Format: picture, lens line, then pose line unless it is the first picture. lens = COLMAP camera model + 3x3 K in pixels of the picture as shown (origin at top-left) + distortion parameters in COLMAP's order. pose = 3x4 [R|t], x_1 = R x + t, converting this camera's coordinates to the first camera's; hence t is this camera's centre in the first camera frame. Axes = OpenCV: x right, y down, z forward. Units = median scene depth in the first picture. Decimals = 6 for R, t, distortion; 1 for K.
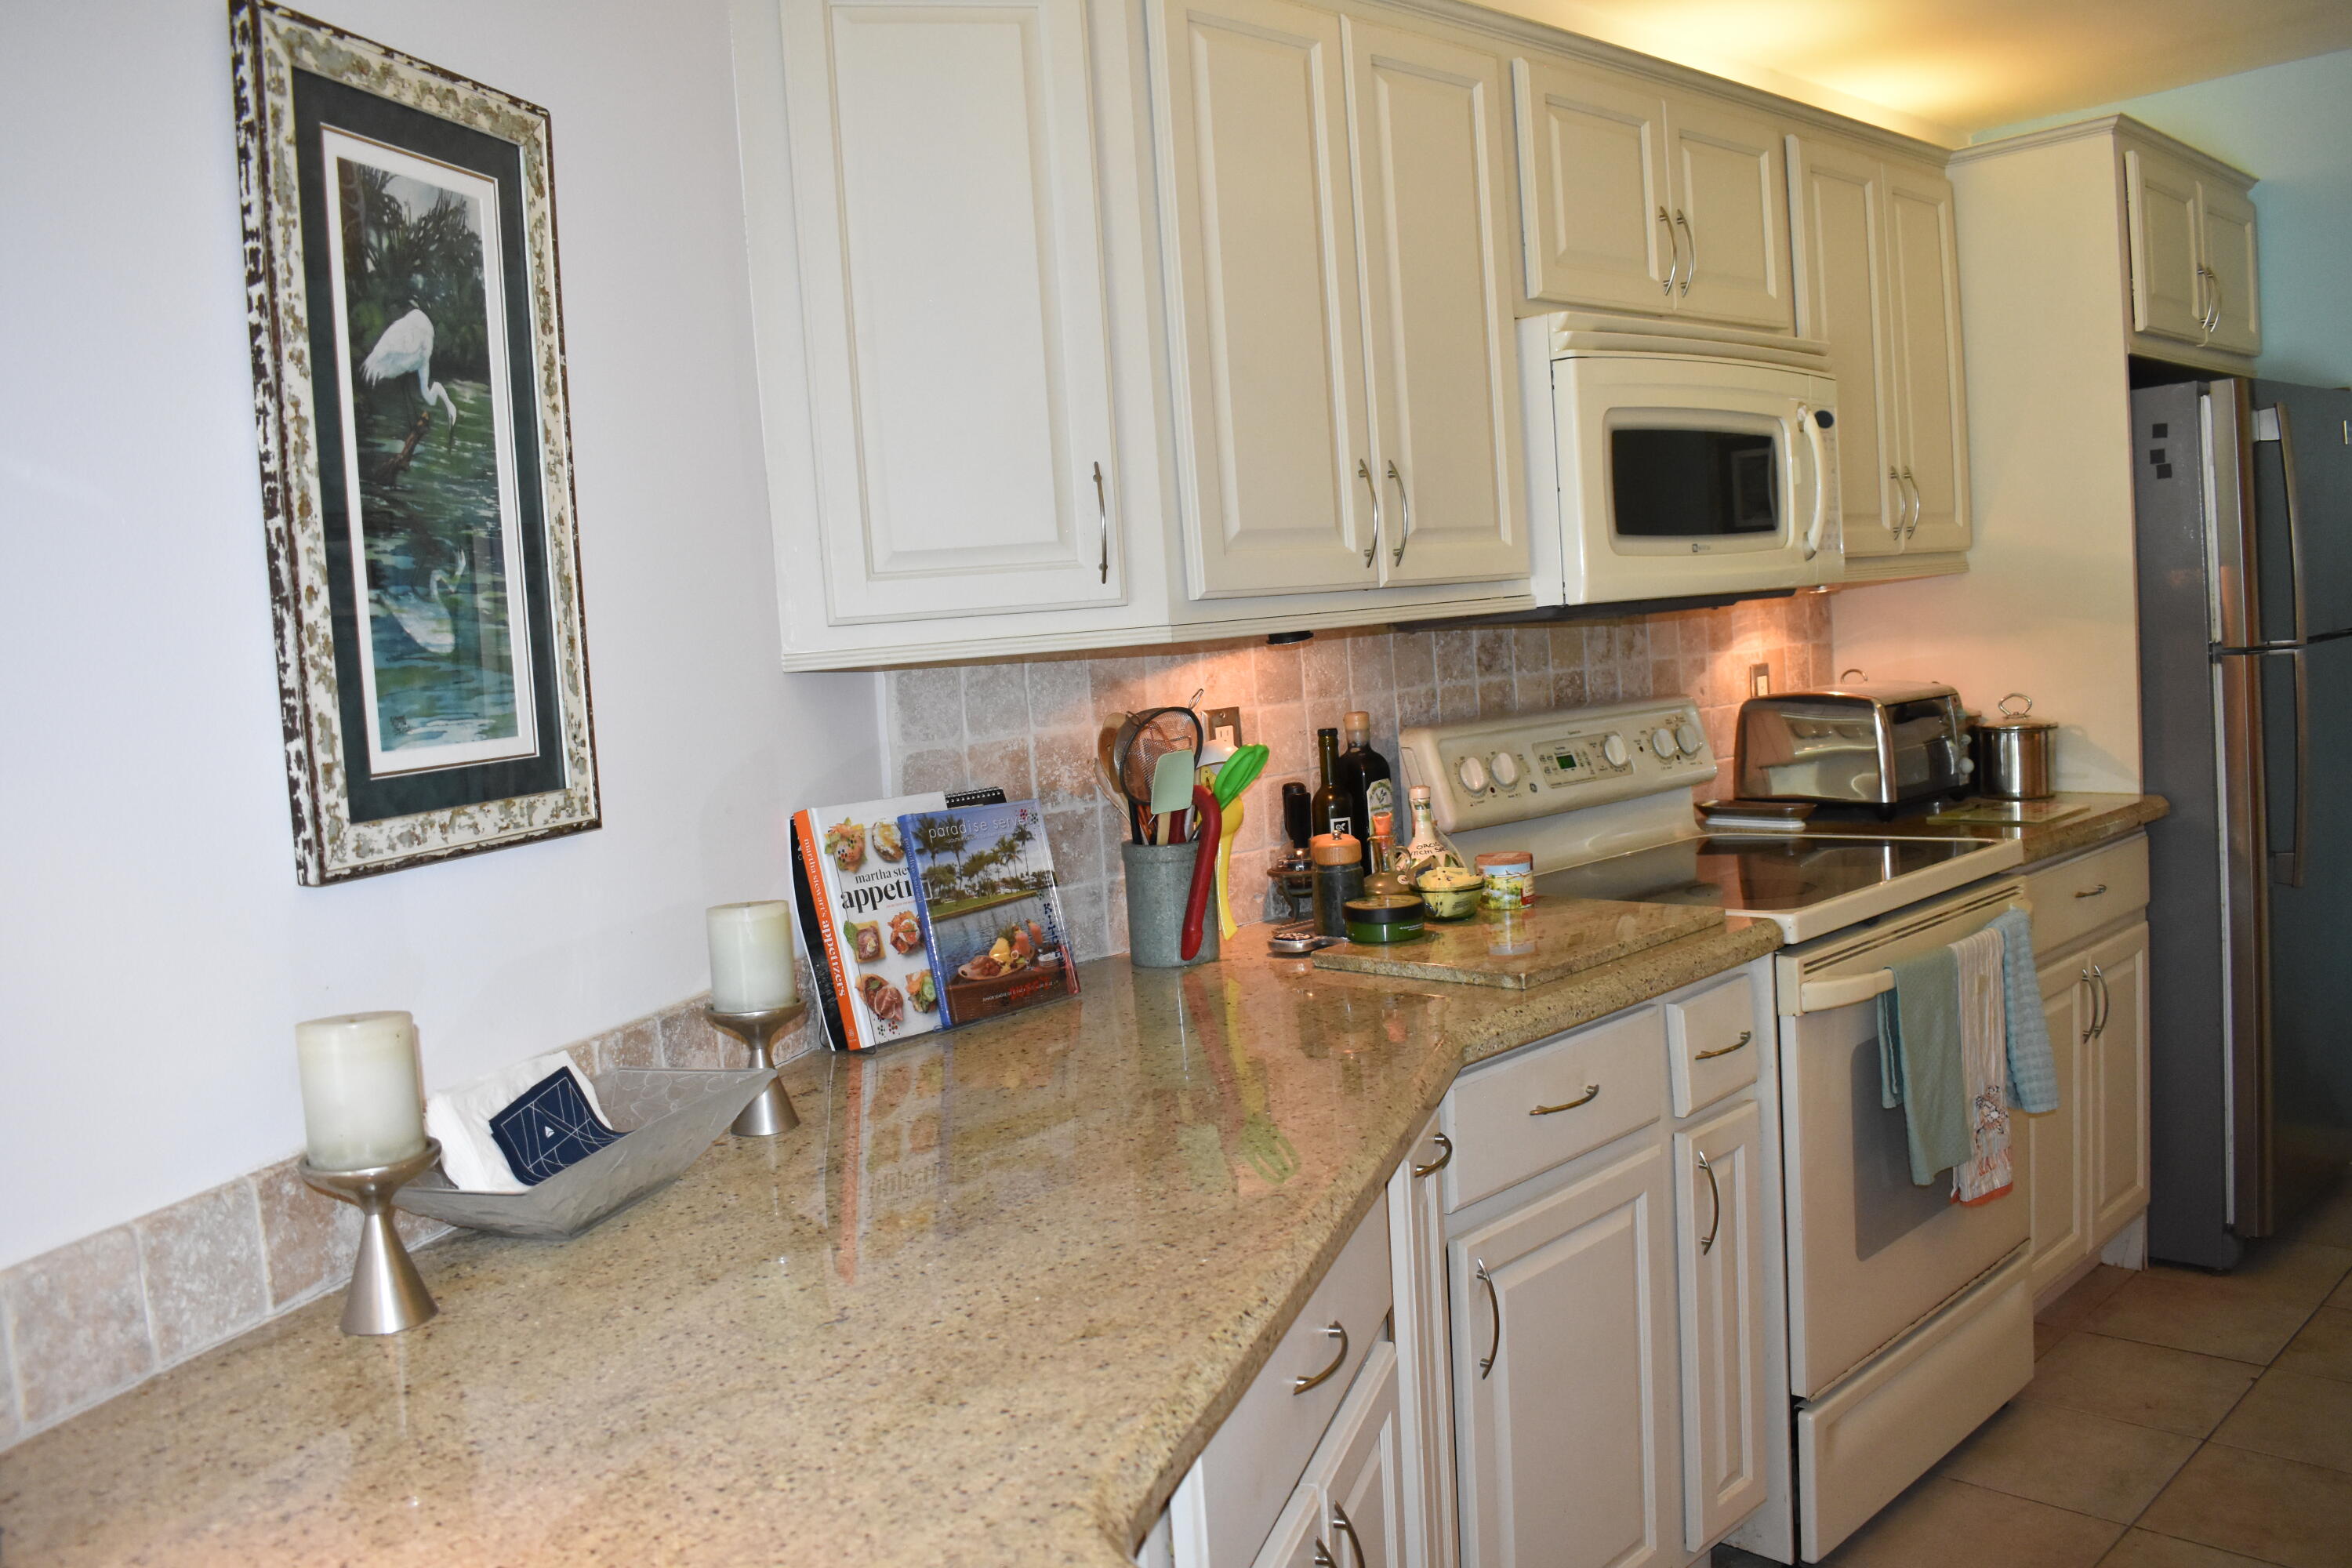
lens RADIAL K [[1882.2, 0, 1176.0], [0, 1882.2, 784.0], [0, 0, 1]] dist [-0.087366, 0.012047]
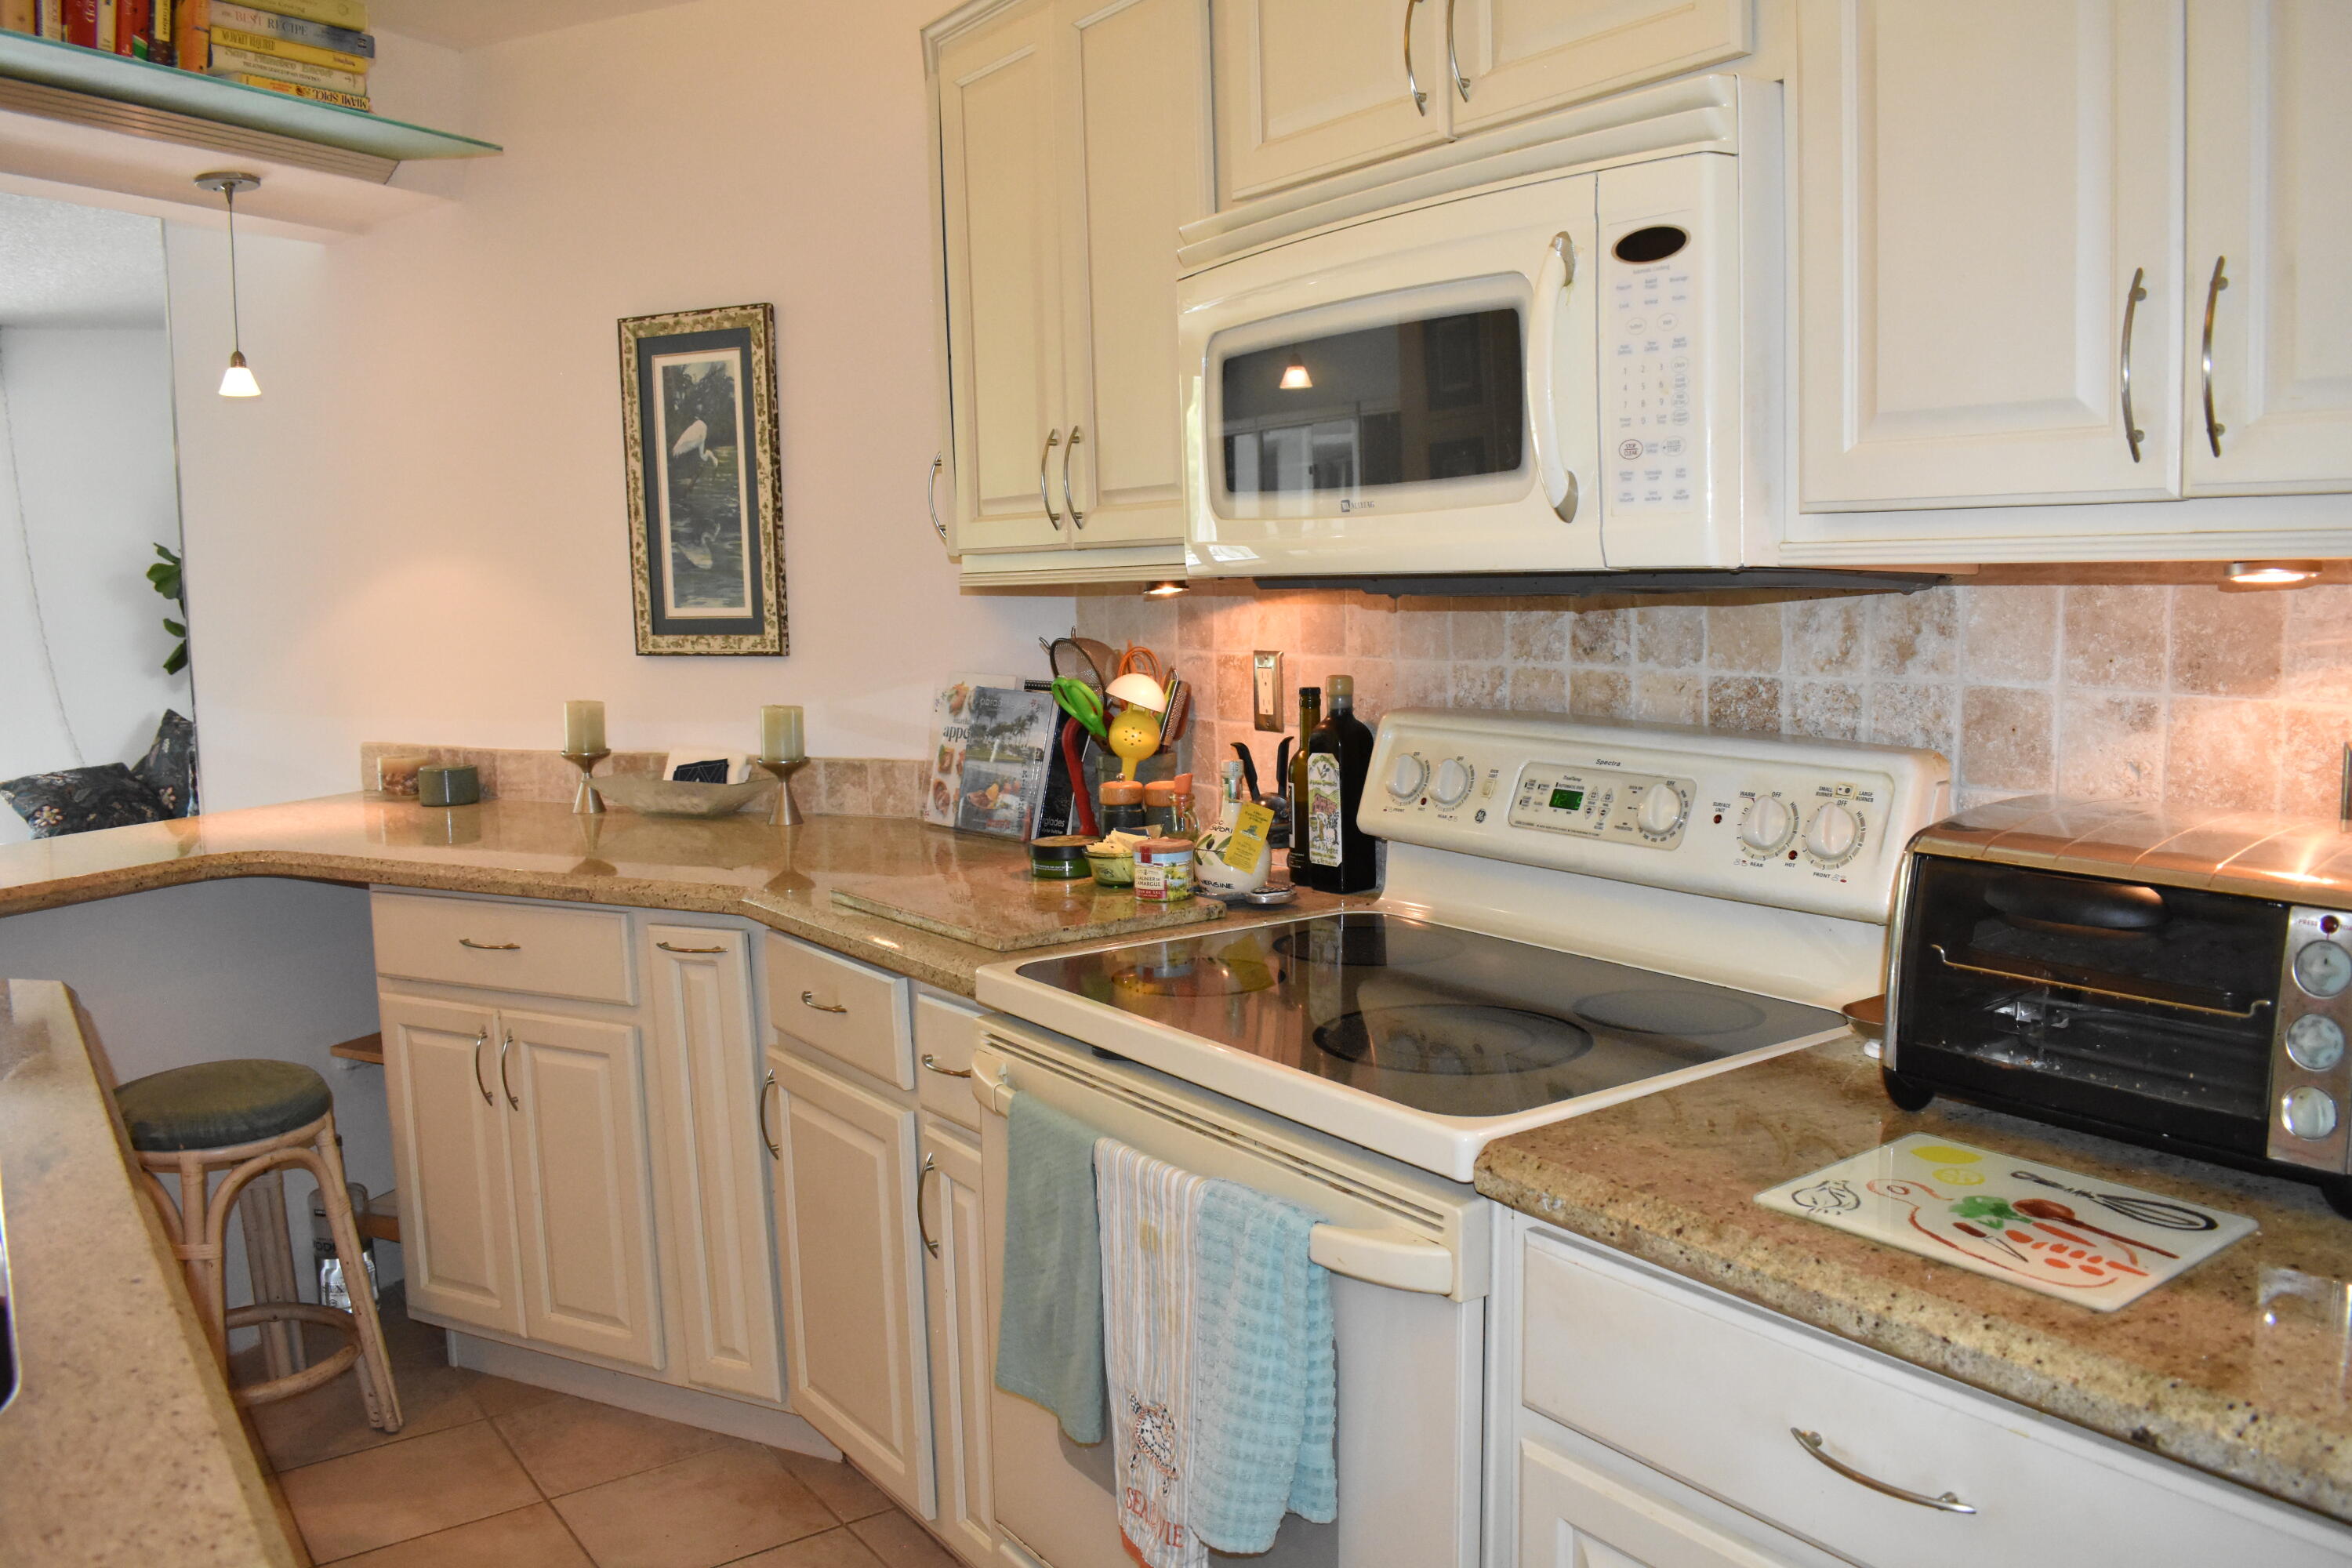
lens RADIAL K [[1882.2, 0, 1176.0], [0, 1882.2, 784.0], [0, 0, 1]] dist [-0.087366, 0.012047]
pose [[-0.166789, 0.190111, -0.967491, 1.760629], [-0.045838, 0.978680, 0.200212, -0.291804], [0.984927, 0.077741, -0.154519, 1.895230]]
